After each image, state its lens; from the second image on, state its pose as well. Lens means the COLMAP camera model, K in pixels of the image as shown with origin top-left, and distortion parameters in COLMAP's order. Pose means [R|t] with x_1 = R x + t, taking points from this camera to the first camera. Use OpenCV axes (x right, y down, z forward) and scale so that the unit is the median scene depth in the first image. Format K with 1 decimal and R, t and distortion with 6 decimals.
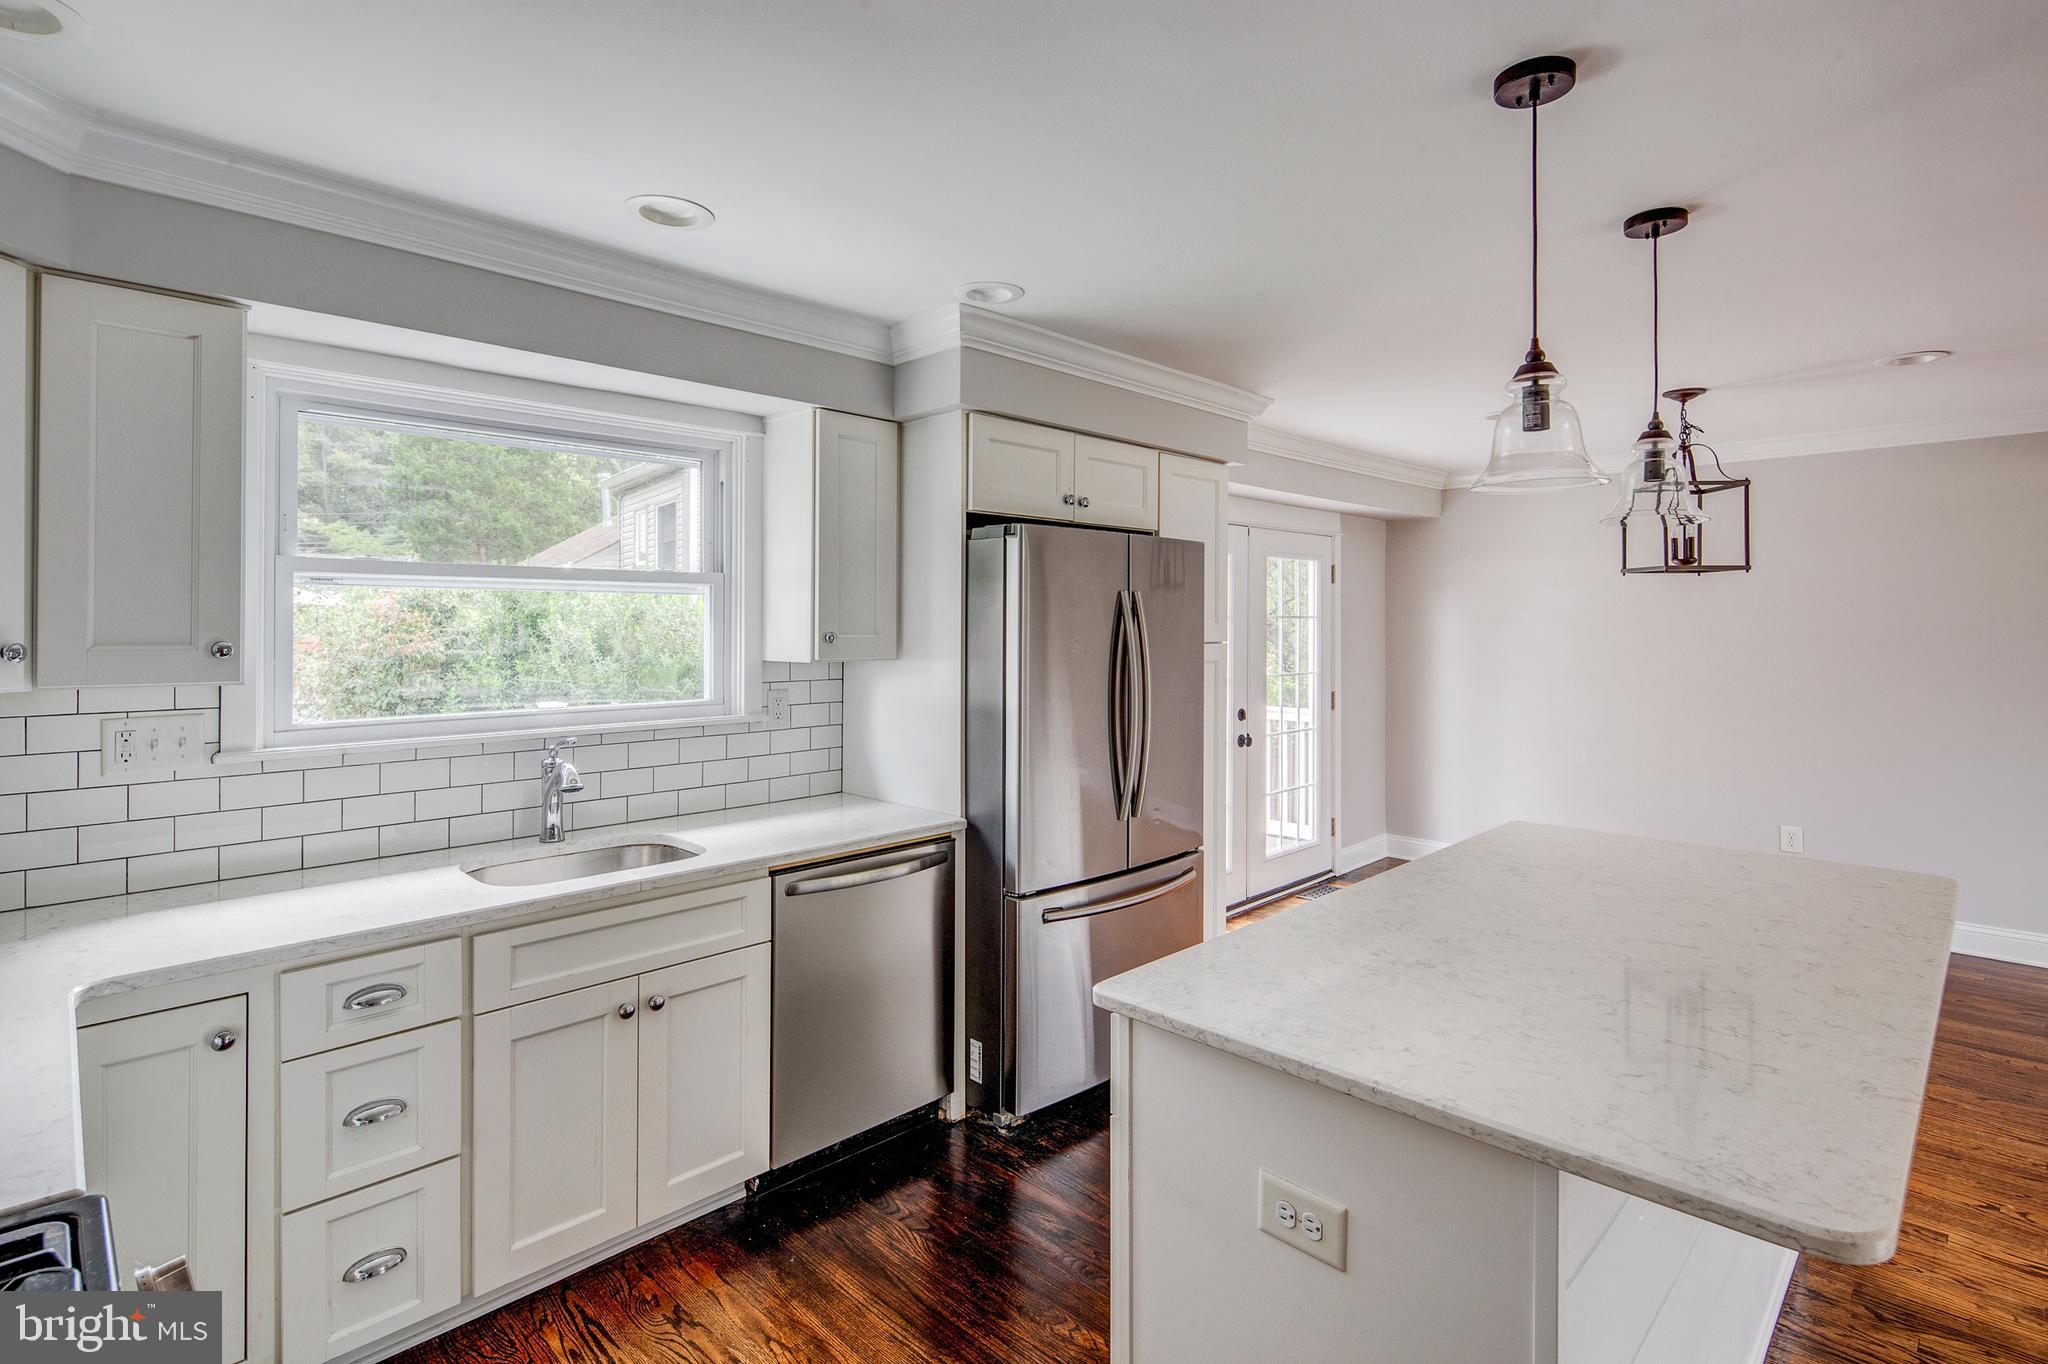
lens RADIAL K [[992.3, 0, 1023.7], [0, 992.3, 610.0], [0, 0, 1]] dist [0.005673, -0.002477]
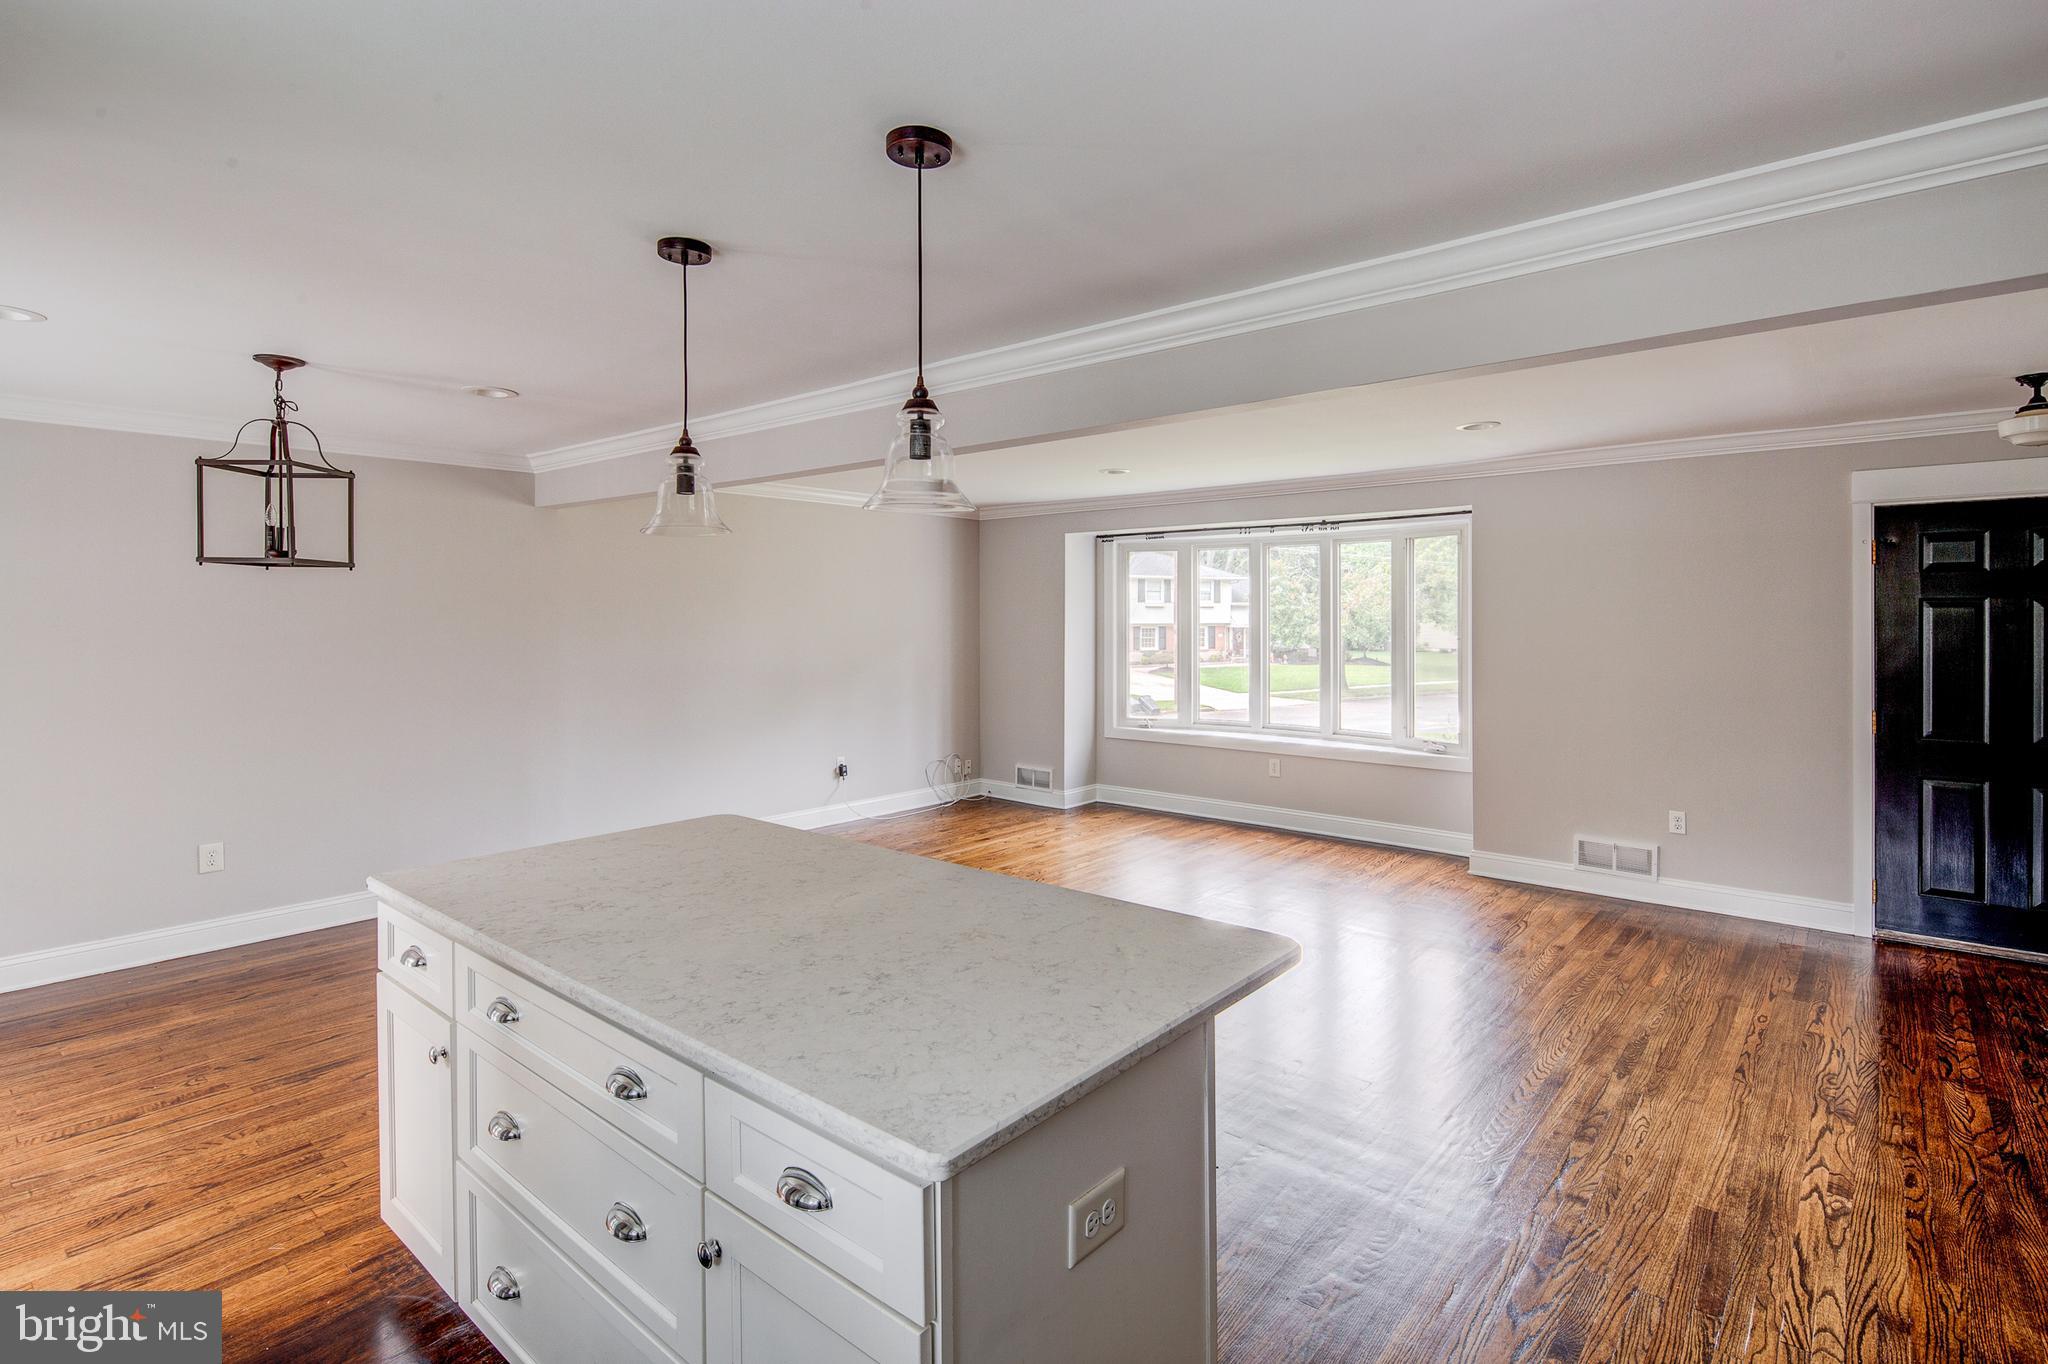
lens RADIAL K [[992.3, 0, 1032.7], [0, 992.3, 622.2], [0, 0, 1]] dist [0.005673, -0.002477]
pose [[-0.086639, -0.006477, 0.996219, -0.353823], [-0.013343, 0.999897, 0.005340, -0.002717], [-0.996150, -0.012830, -0.086716, 0.559444]]
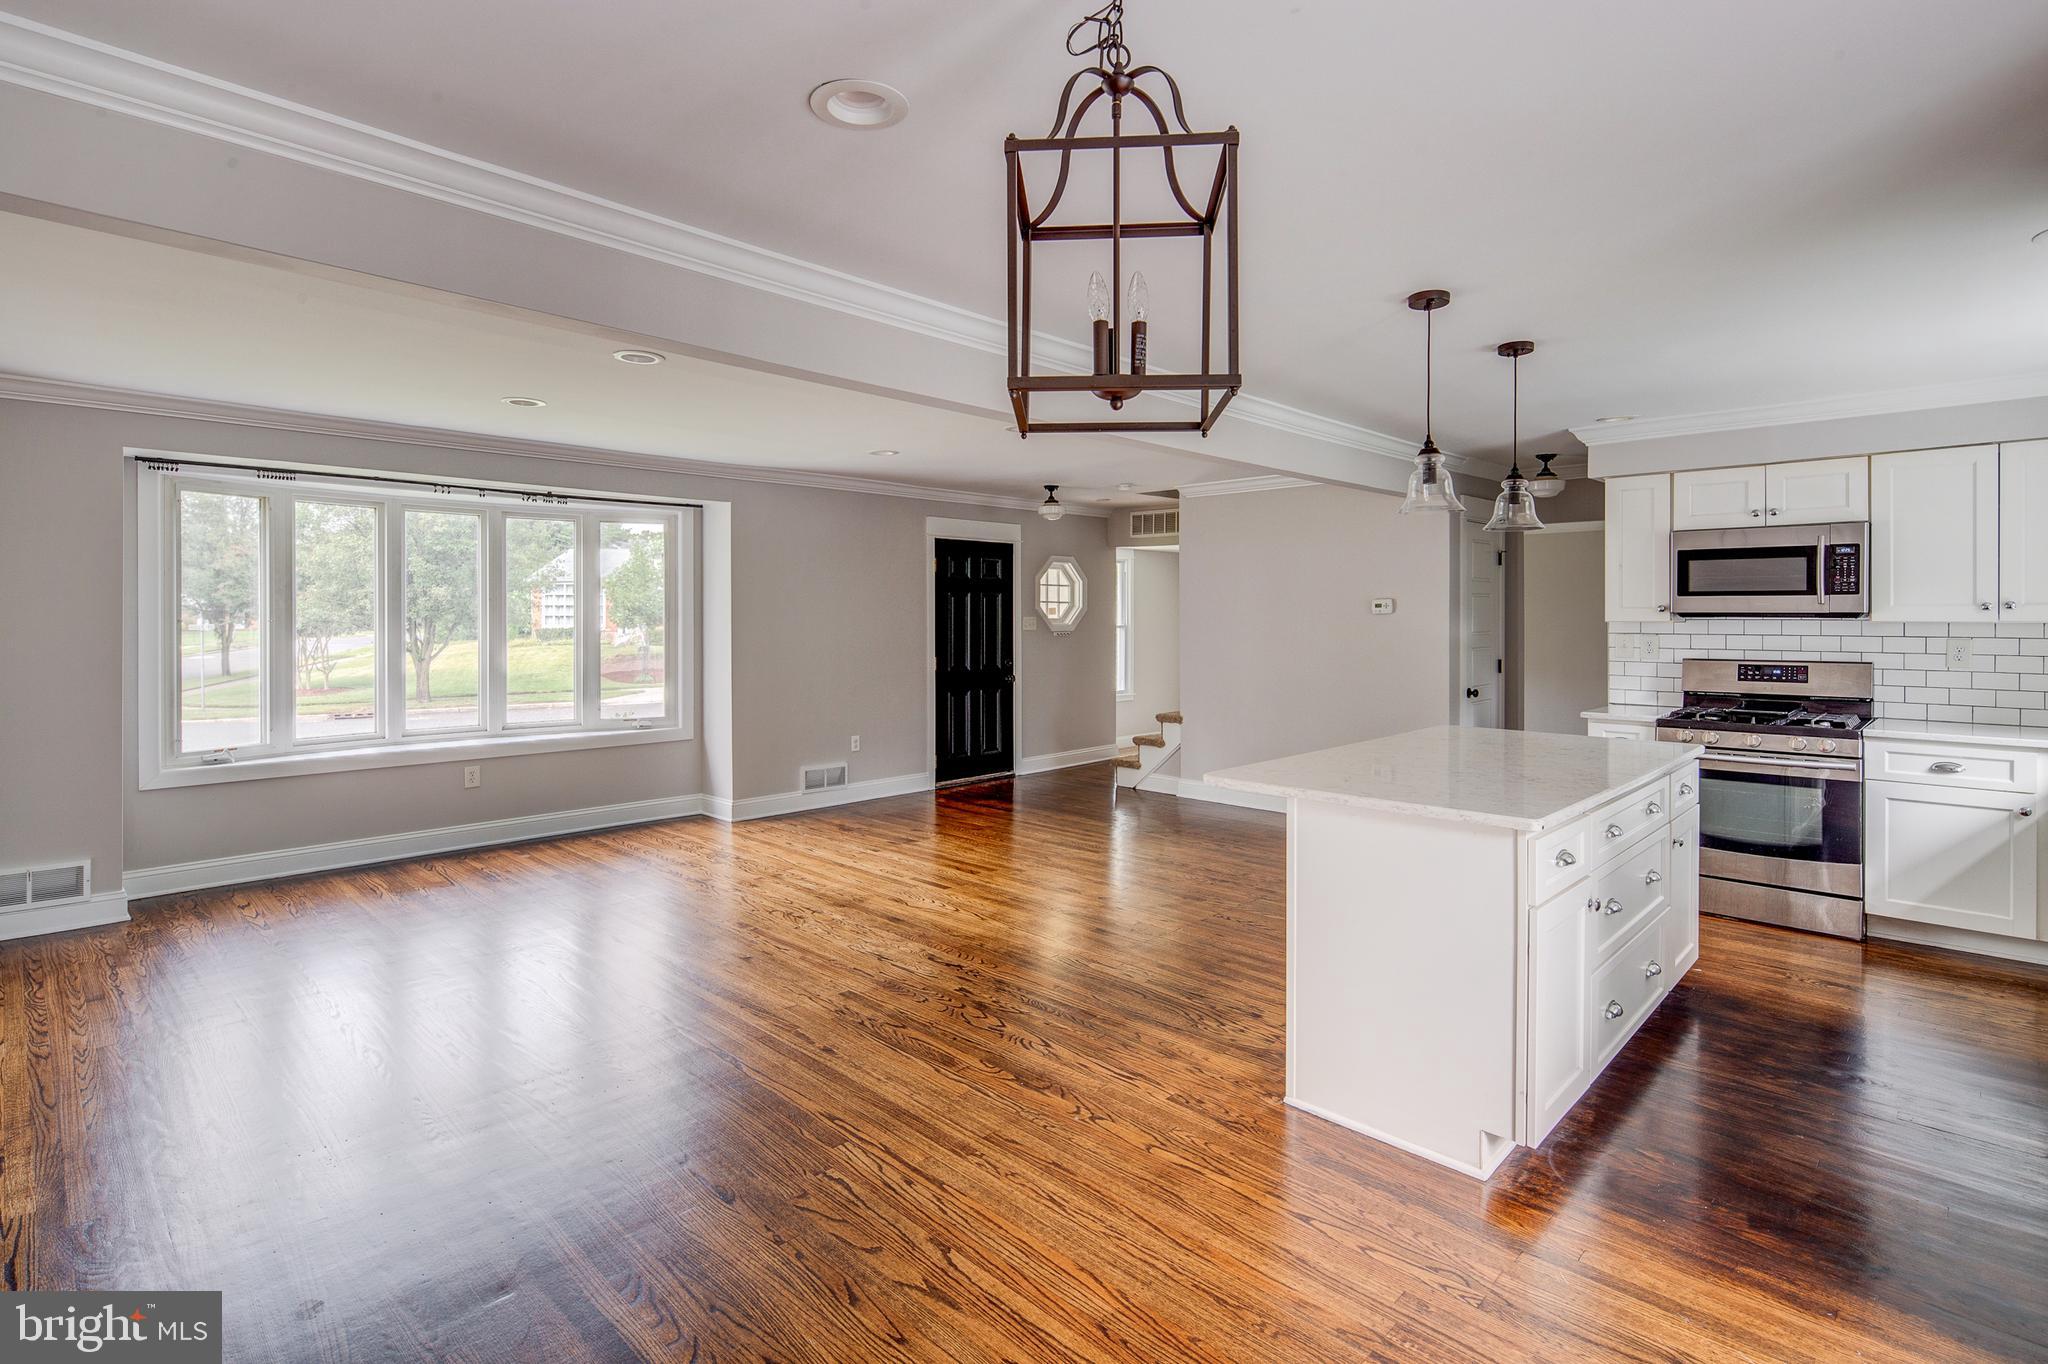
lens RADIAL K [[992.3, 0, 1024.0], [0, 992.3, 618.7], [0, 0, 1]] dist [0.005673, -0.002477]
pose [[-0.999883, -0.000111, -0.015289, 0.959089], [0.000079, 0.999923, -0.012449, 0.061593], [0.015290, -0.012449, -0.999806, 1.864124]]
